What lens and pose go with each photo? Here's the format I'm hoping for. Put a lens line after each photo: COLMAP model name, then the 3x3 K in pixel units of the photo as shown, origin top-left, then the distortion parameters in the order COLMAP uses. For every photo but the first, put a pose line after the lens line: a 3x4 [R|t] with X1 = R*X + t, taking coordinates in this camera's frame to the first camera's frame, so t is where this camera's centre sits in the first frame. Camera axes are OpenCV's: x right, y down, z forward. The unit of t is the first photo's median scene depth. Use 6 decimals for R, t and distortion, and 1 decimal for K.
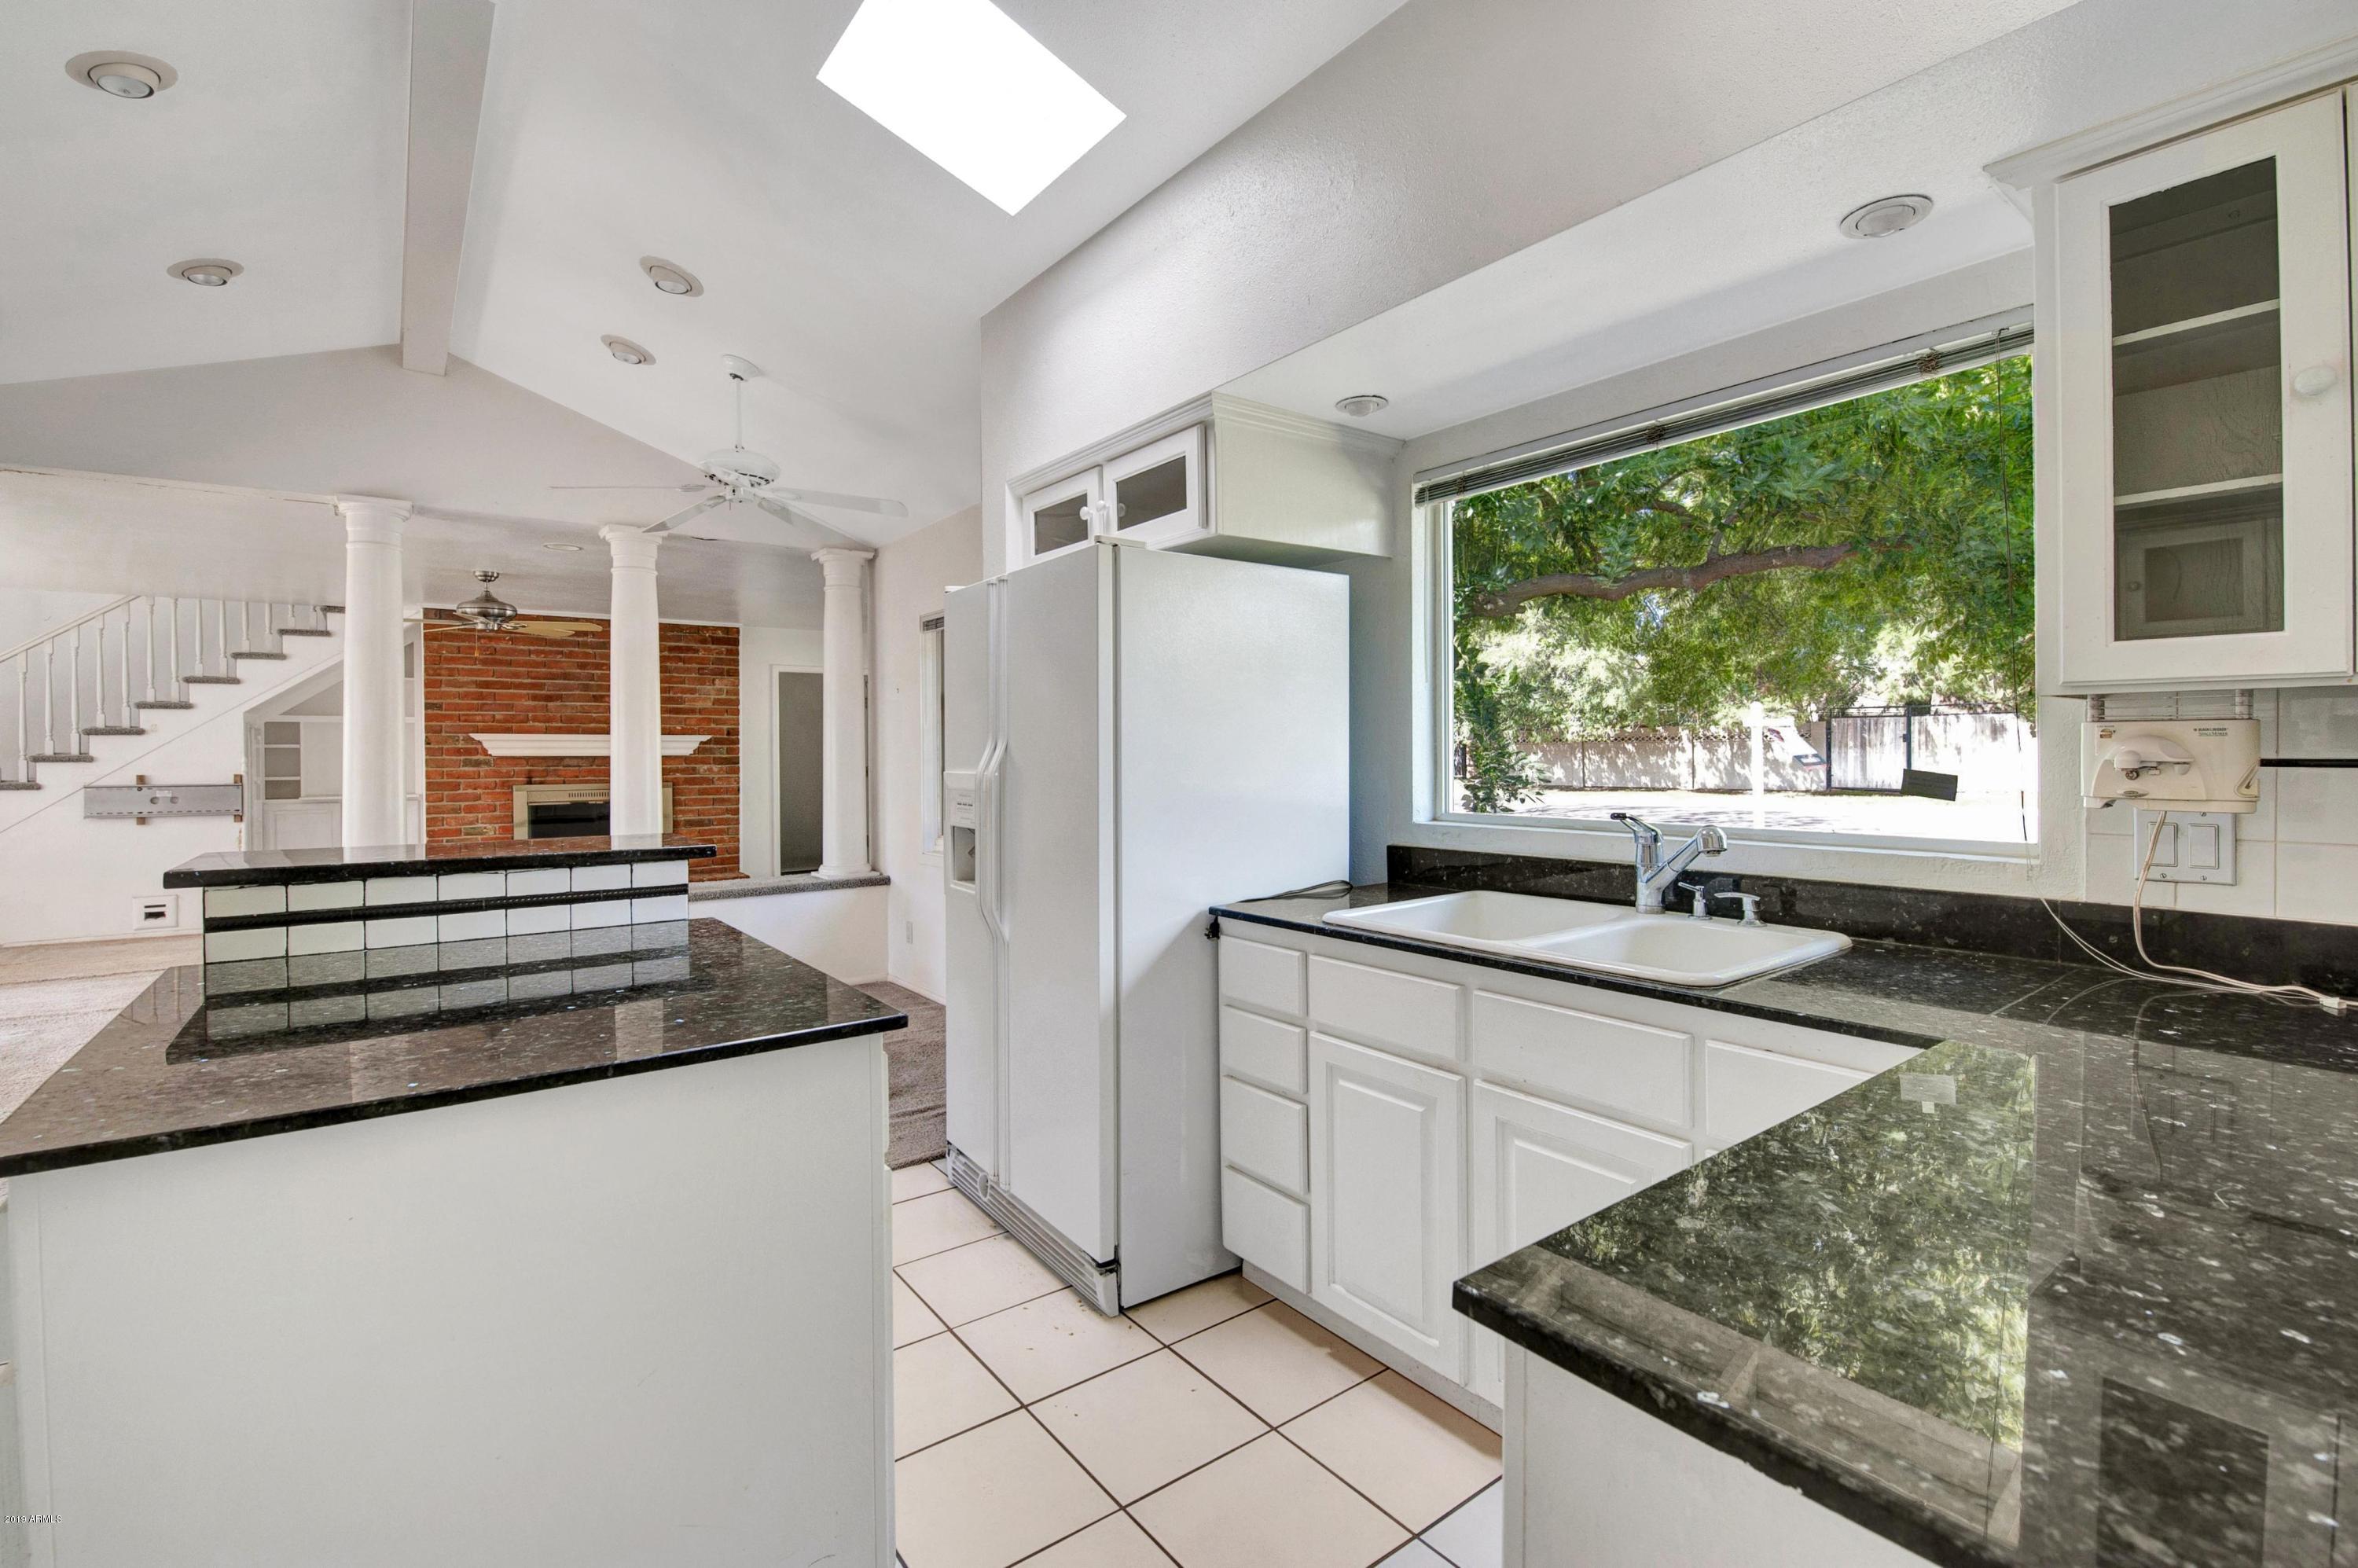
lens RADIAL K [[1028.6, 0, 1210.4], [0, 1028.6, 734.1], [0, 0, 1]] dist [-0.004466, -0.004629]
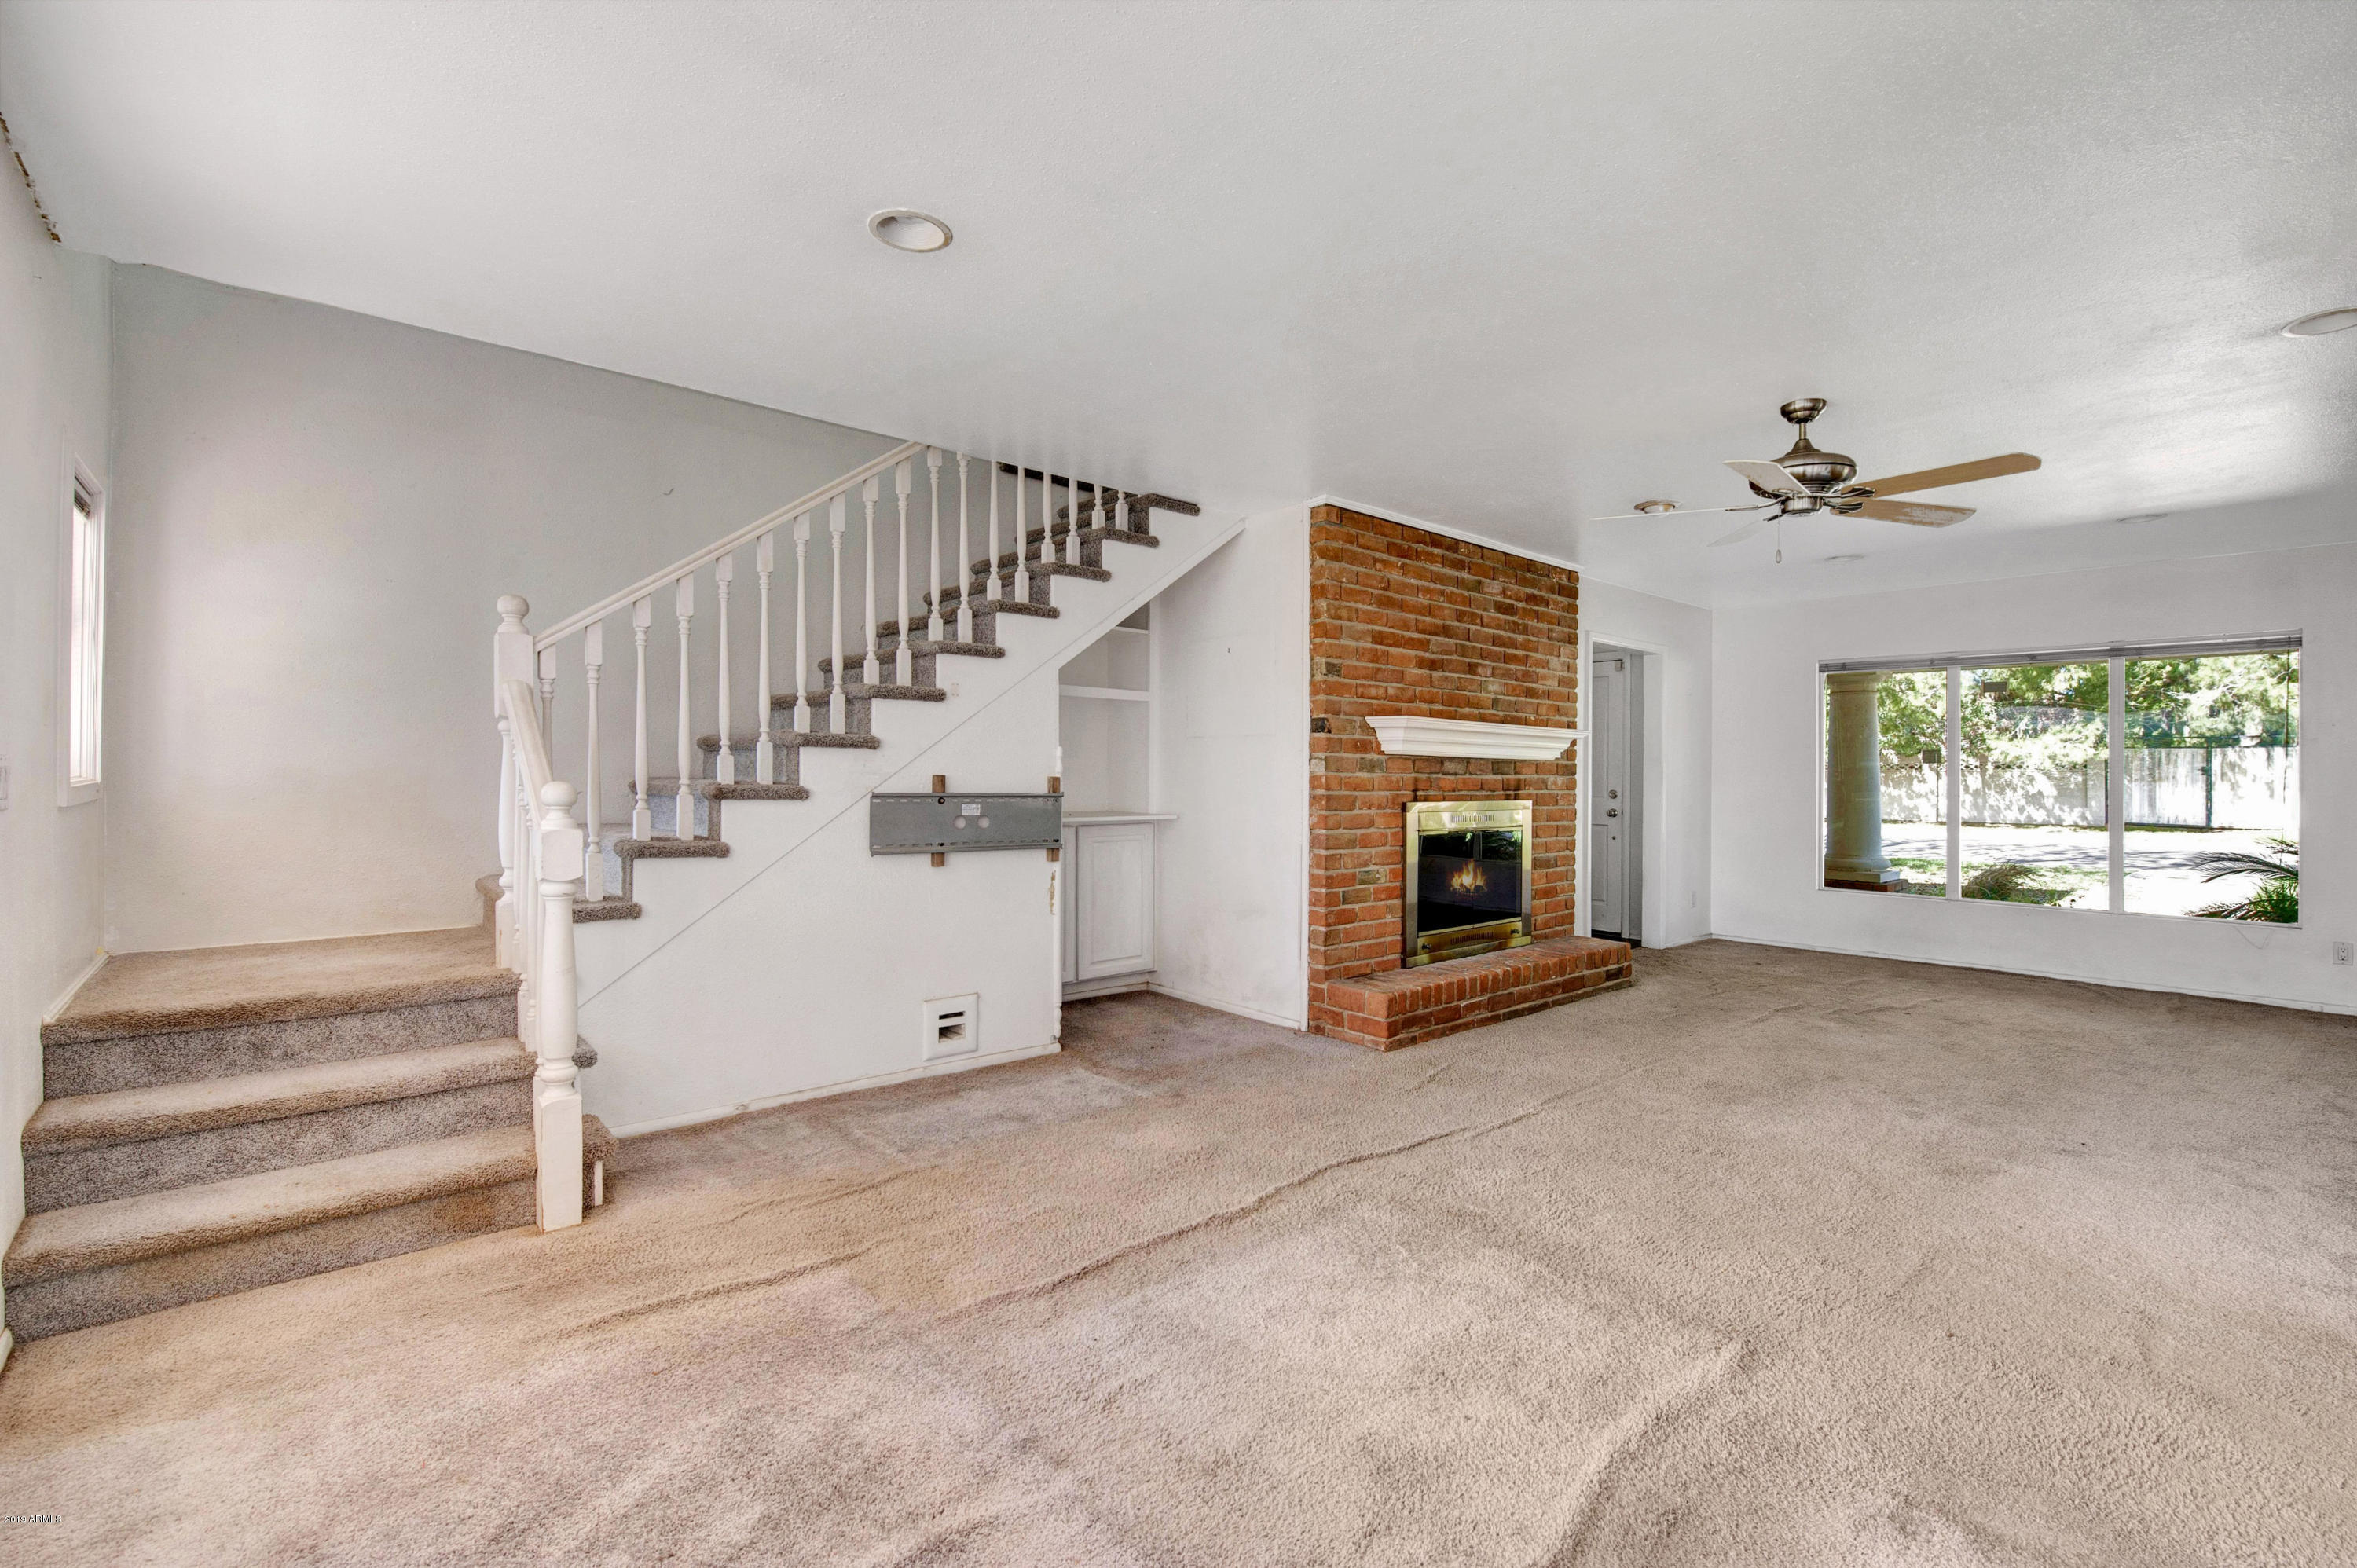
lens RADIAL K [[1028.1, 0, 1197.3], [0, 1028.1, 771.8], [0, 0, 1]] dist [-0.004466, -0.004629]
pose [[0.996791, 0.016856, 0.078253, -0.916925], [-0.017850, 0.999768, 0.012023, 0.027930], [-0.078032, -0.013381, 0.996861, 0.422662]]
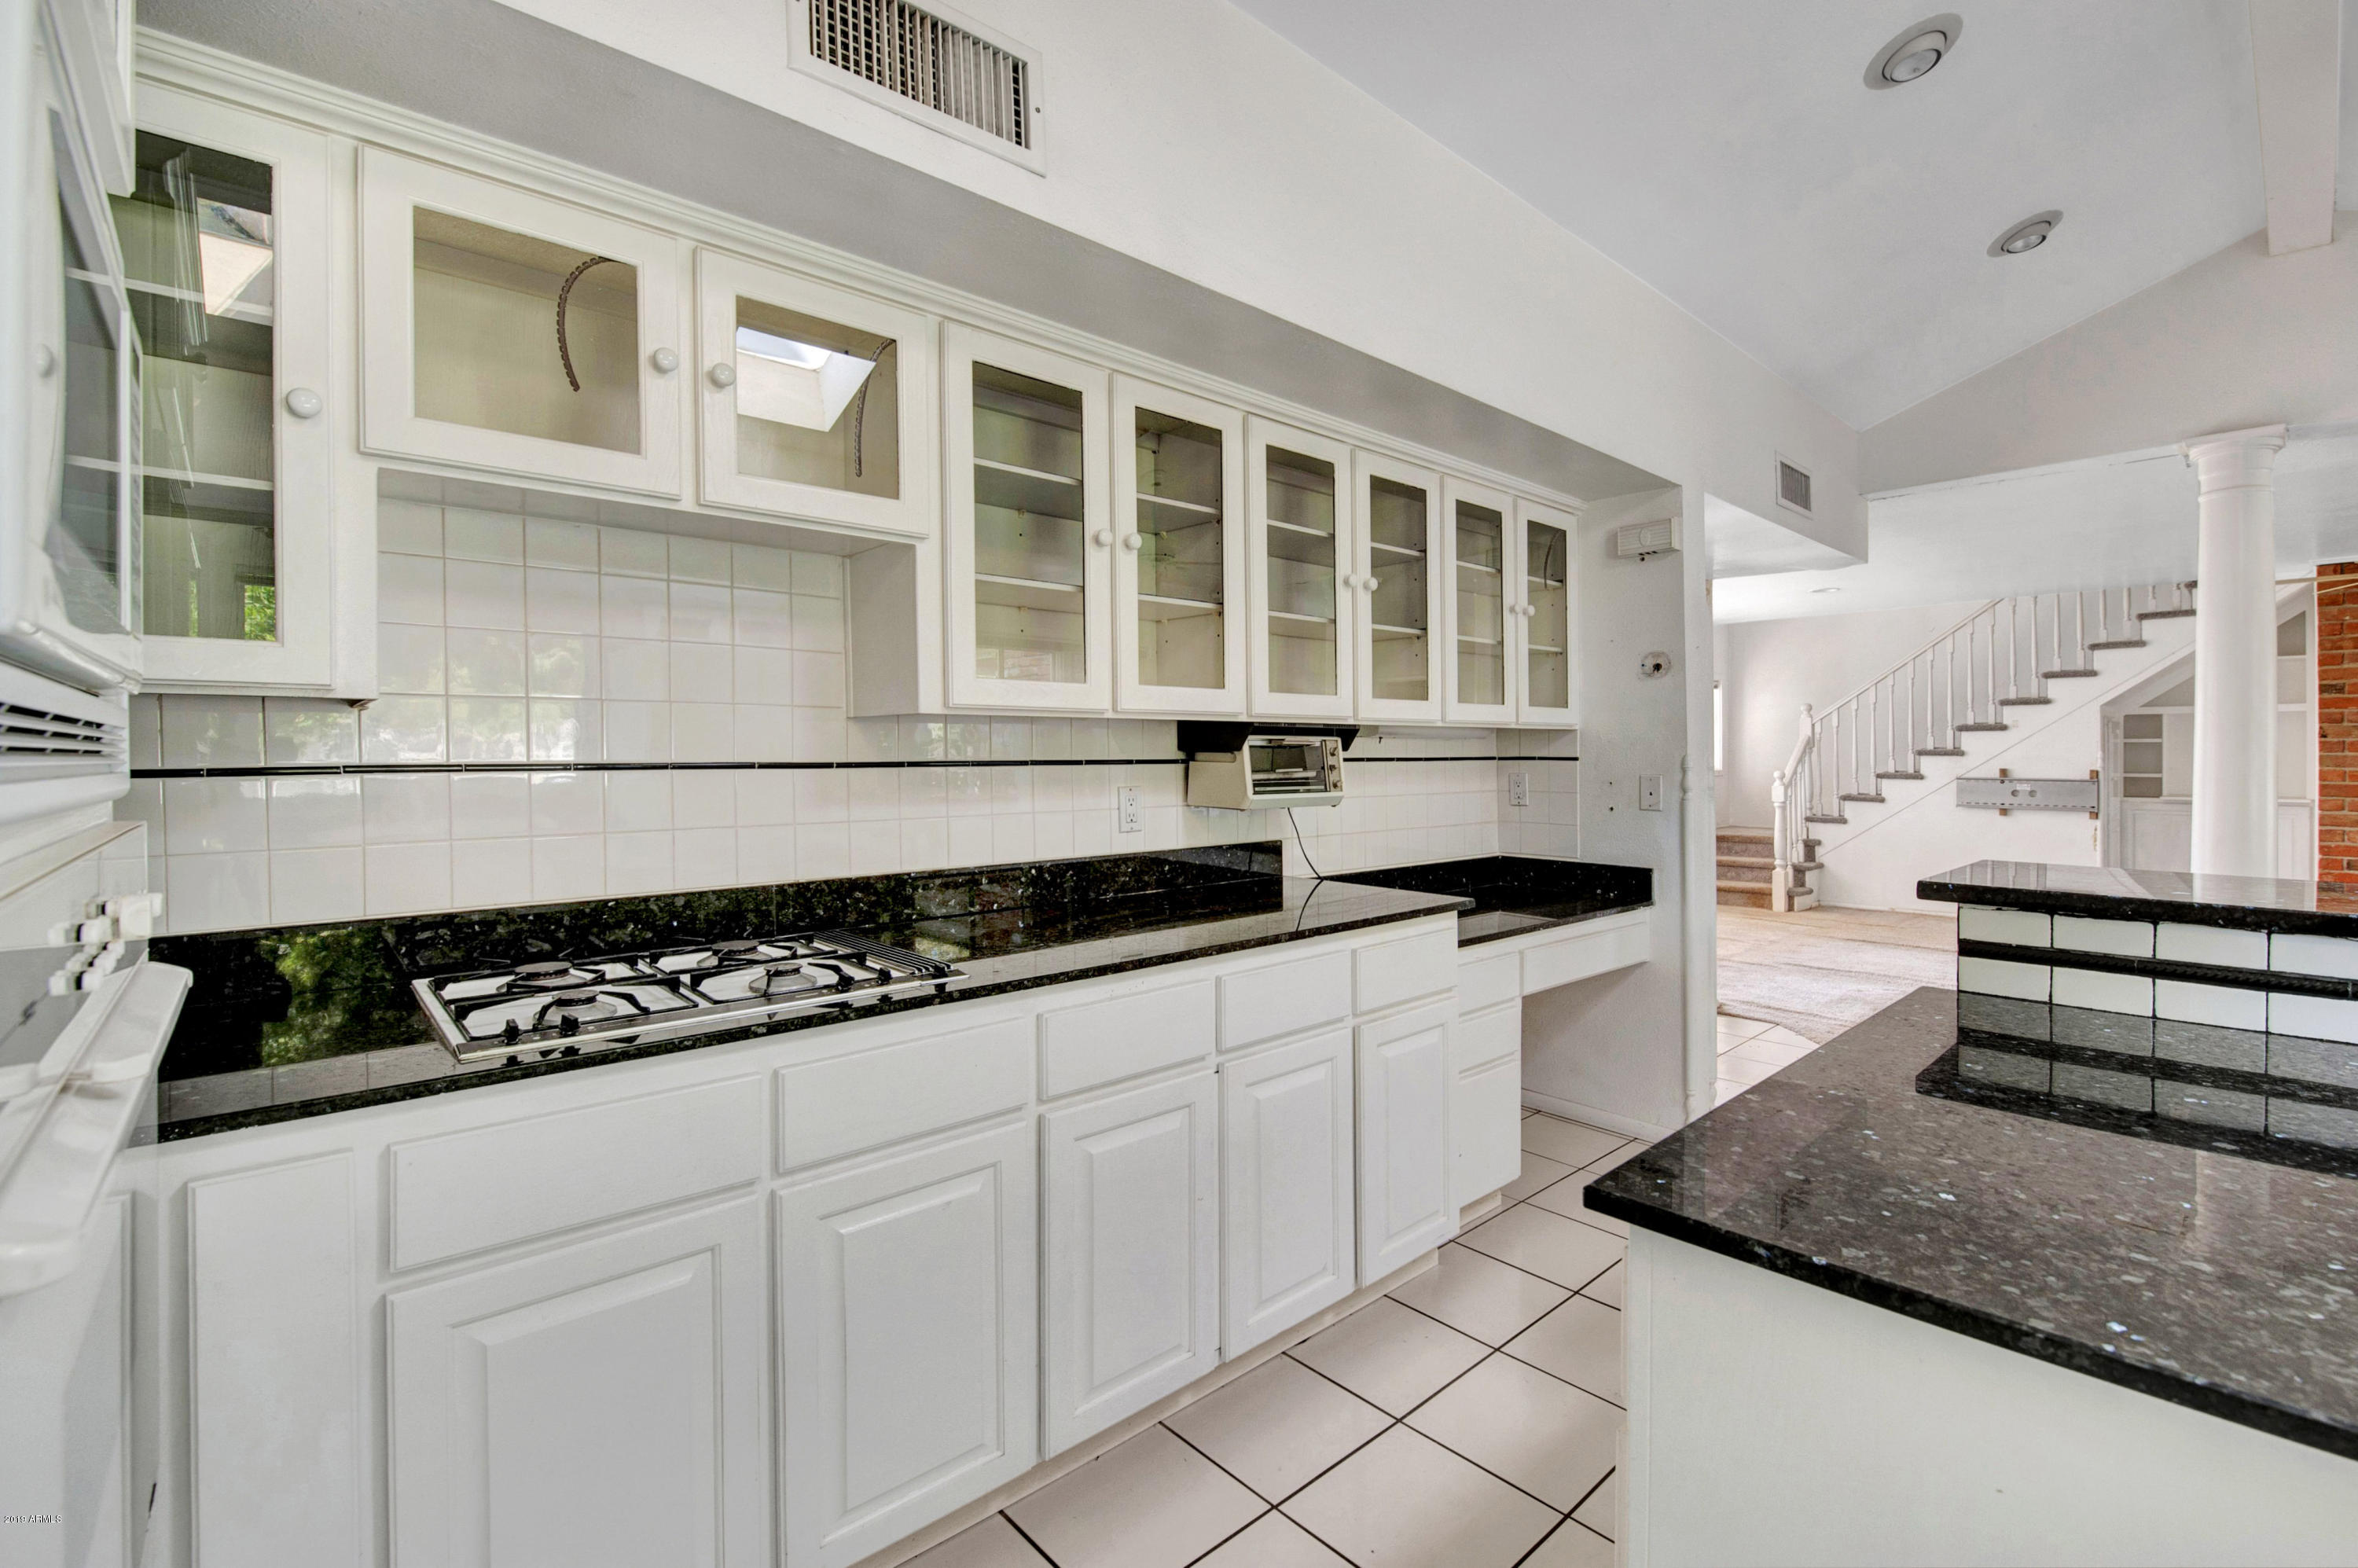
lens RADIAL K [[1028.6, 0, 1188.9], [0, 1028.6, 772.6], [0, 0, 1]] dist [-0.004466, -0.004629]
pose [[0.067035, 0.026094, -0.997409, -0.044705], [0.017196, 0.999479, 0.027304, 0.000738], [0.997602, -0.018982, 0.066552, 0.080637]]
